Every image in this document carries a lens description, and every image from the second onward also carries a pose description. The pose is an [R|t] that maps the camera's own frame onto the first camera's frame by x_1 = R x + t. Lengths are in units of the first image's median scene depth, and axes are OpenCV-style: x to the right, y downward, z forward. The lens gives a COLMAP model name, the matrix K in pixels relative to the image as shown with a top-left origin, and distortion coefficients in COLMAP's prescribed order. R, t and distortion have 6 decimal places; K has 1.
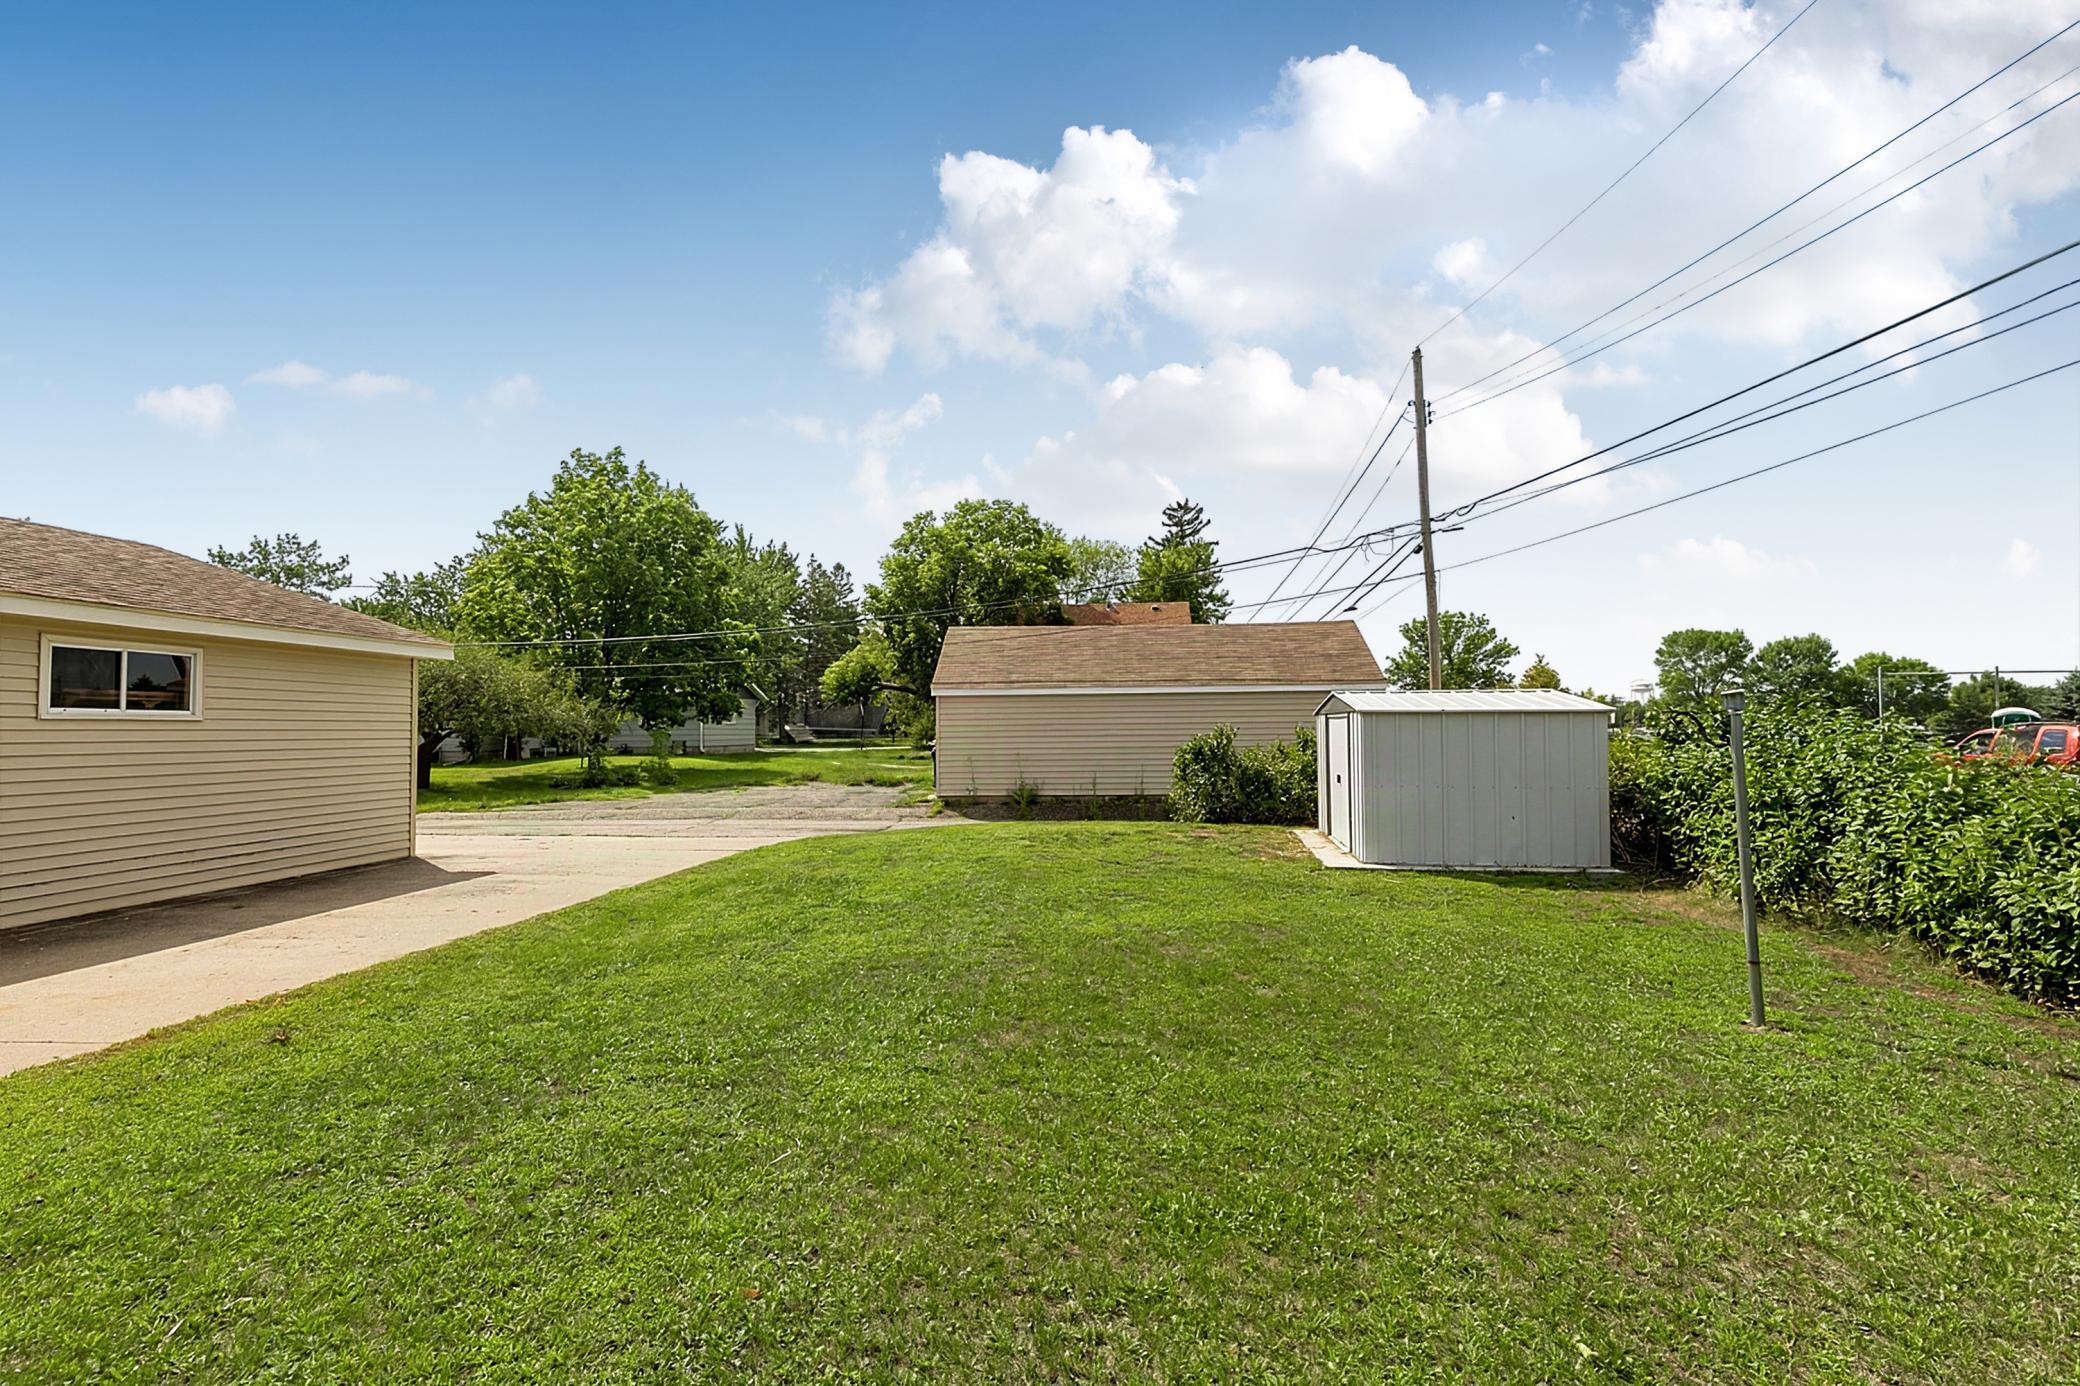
lens RADIAL K [[928.8, 0, 1036.6], [0, 928.8, 714.4], [0, 0, 1]] dist [0.001850, 0.000219]
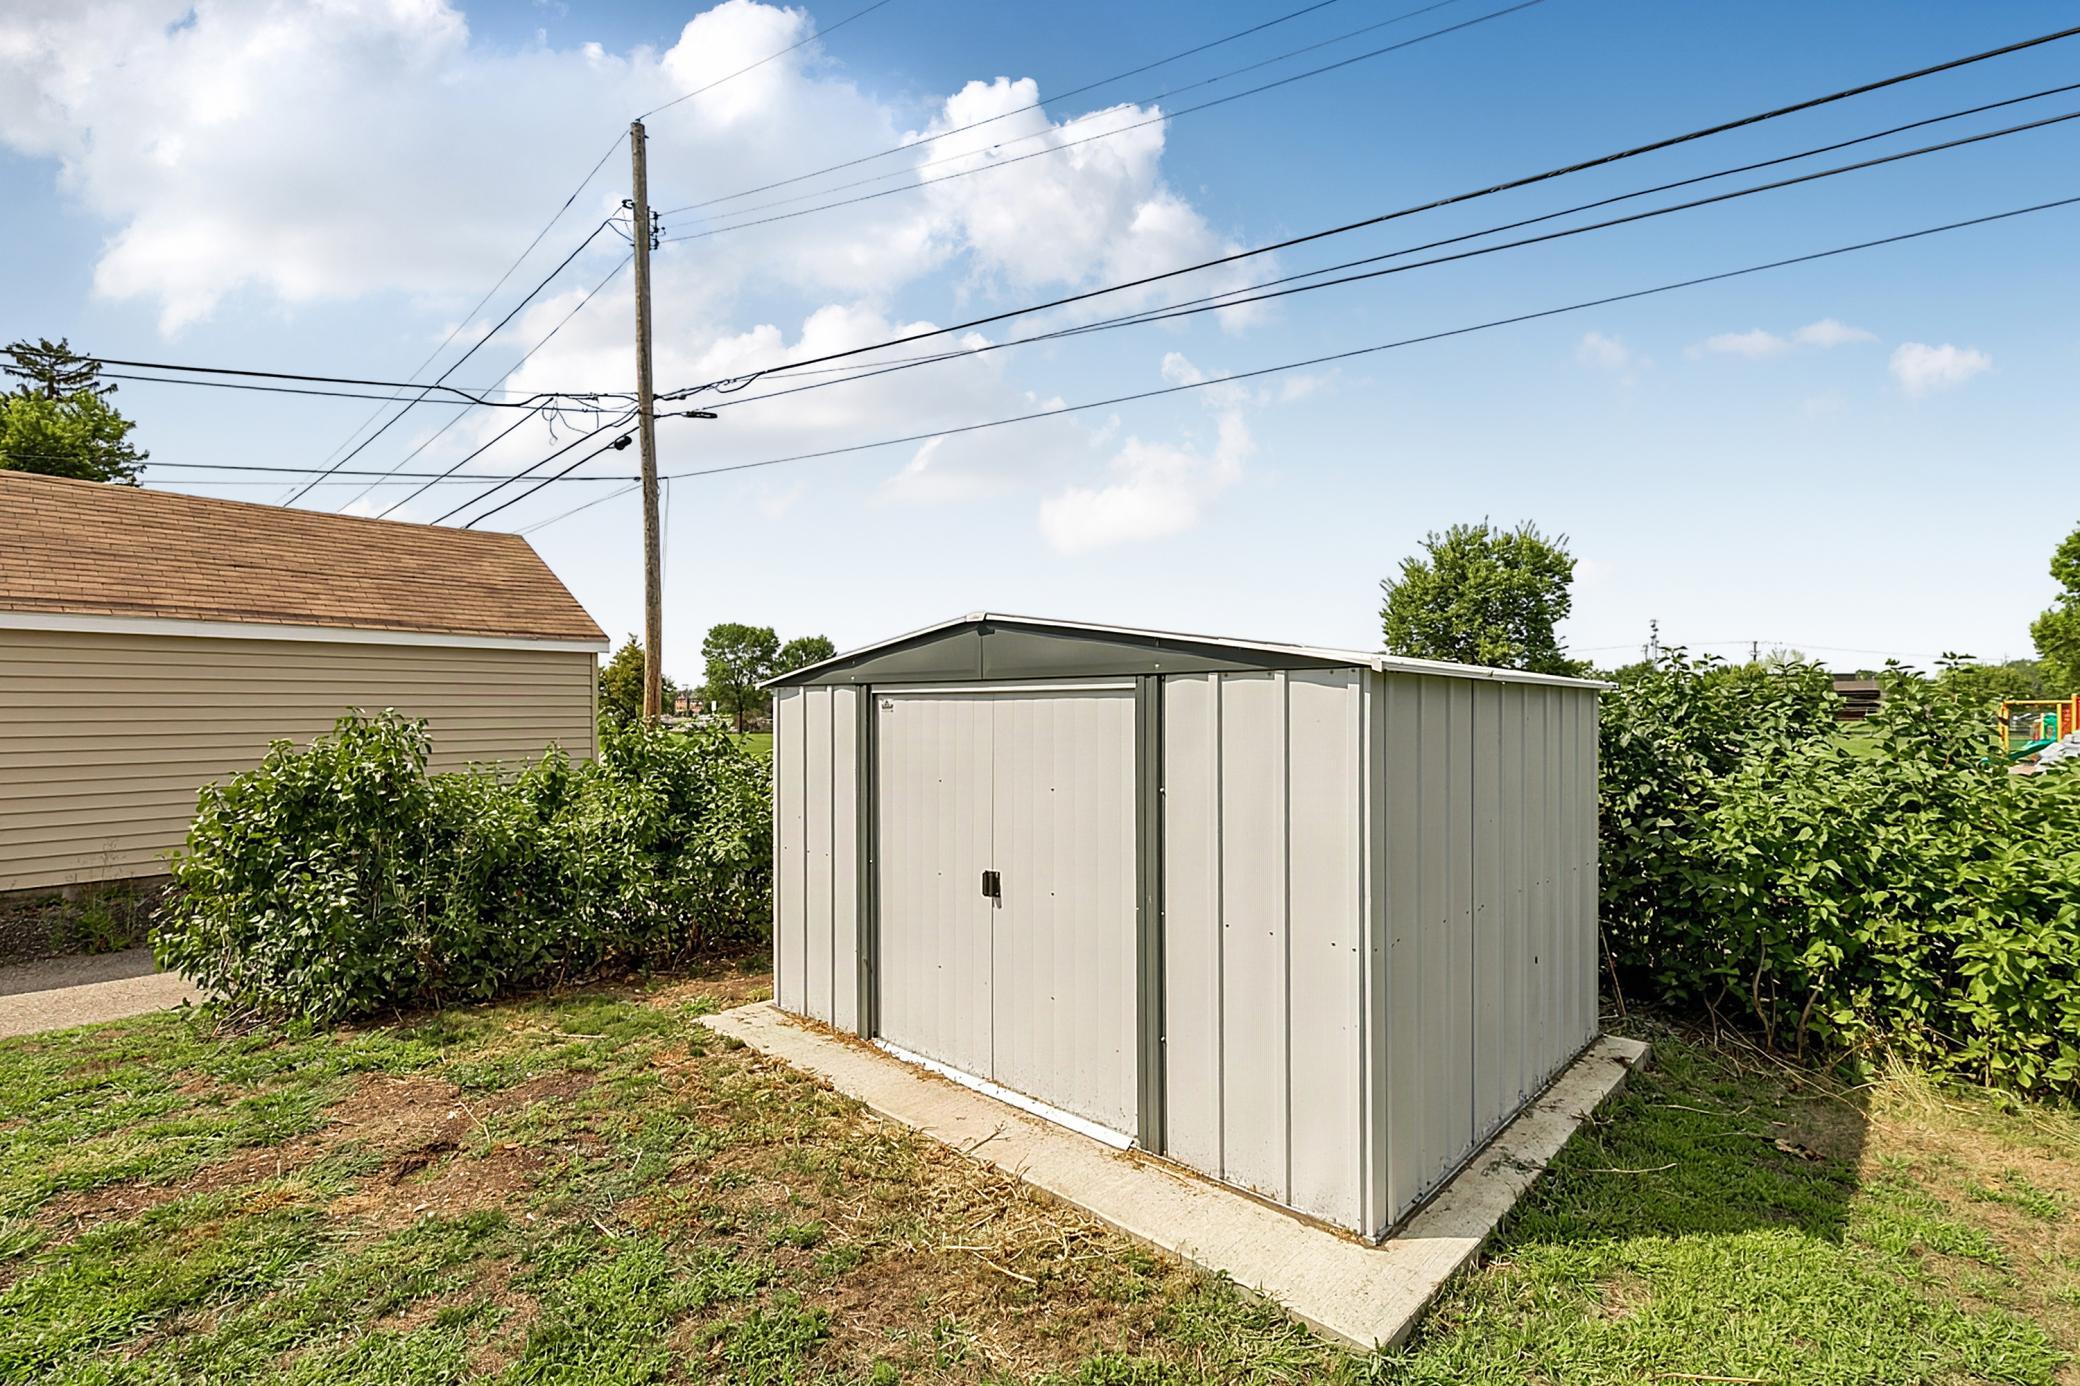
lens RADIAL K [[928.8, 0, 1036.6], [0, 928.8, 714.4], [0, 0, 1]] dist [0.001850, 0.000219]
pose [[0.557326, 0.001055, 0.830293, 0.020761], [-0.012872, 0.999890, 0.007371, 0.002434], [-0.830194, -0.014796, 0.557278, 0.251245]]
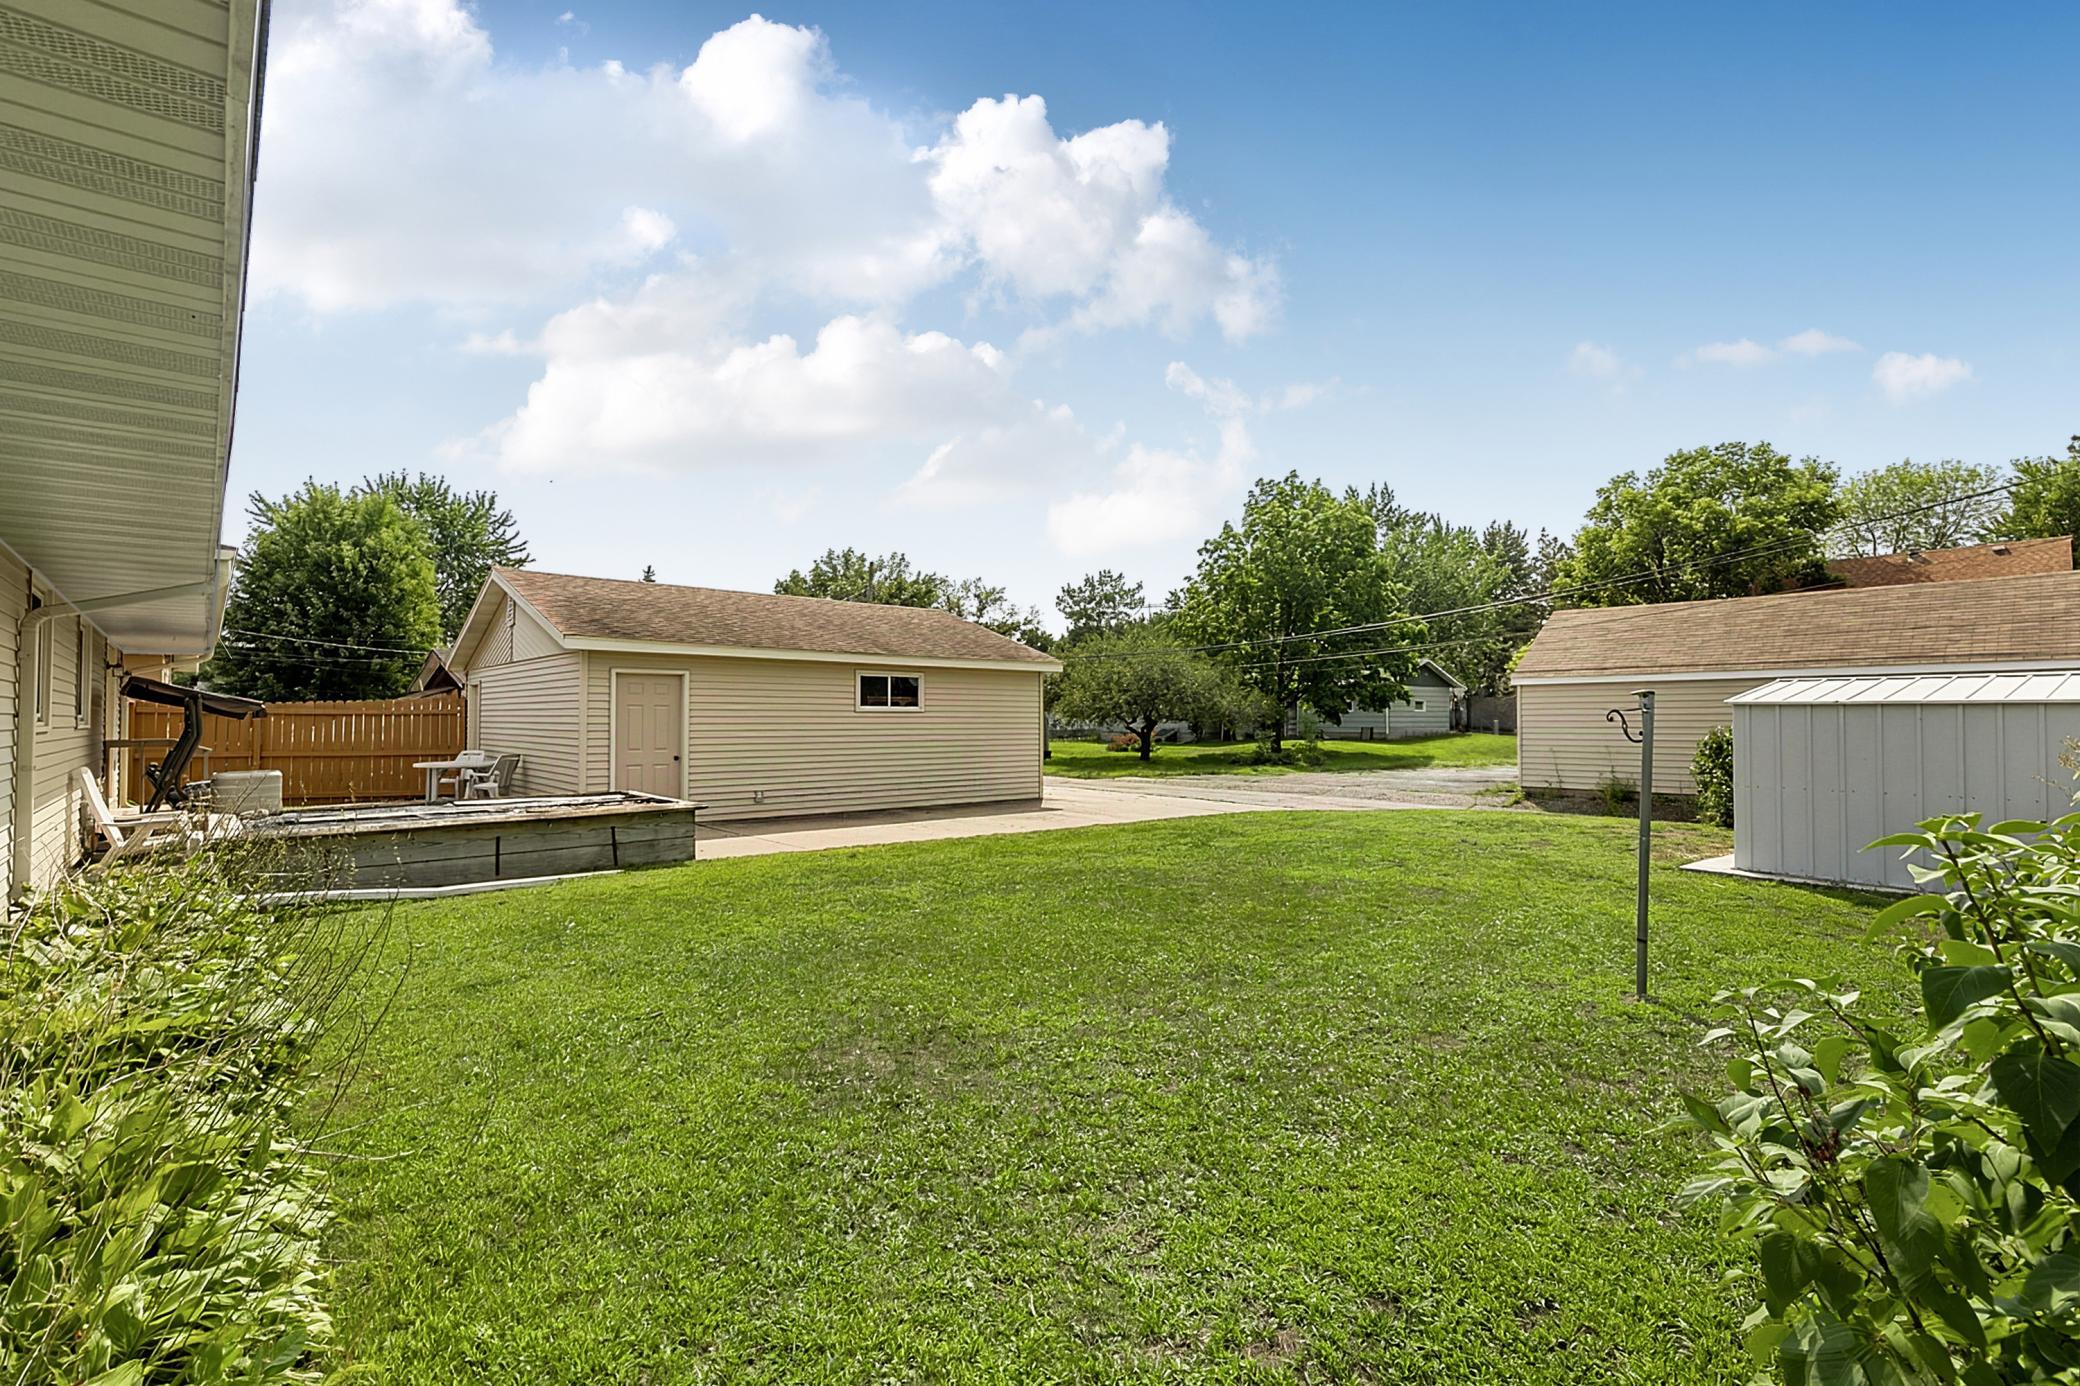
lens RADIAL K [[928.8, 0, 1036.6], [0, 928.8, 714.4], [0, 0, 1]] dist [0.001850, 0.000219]
pose [[0.705483, 0.003423, -0.708719, 0.138511], [0.006499, 0.999915, 0.011298, -0.001853], [0.708697, -0.012576, 0.705401, -0.034940]]
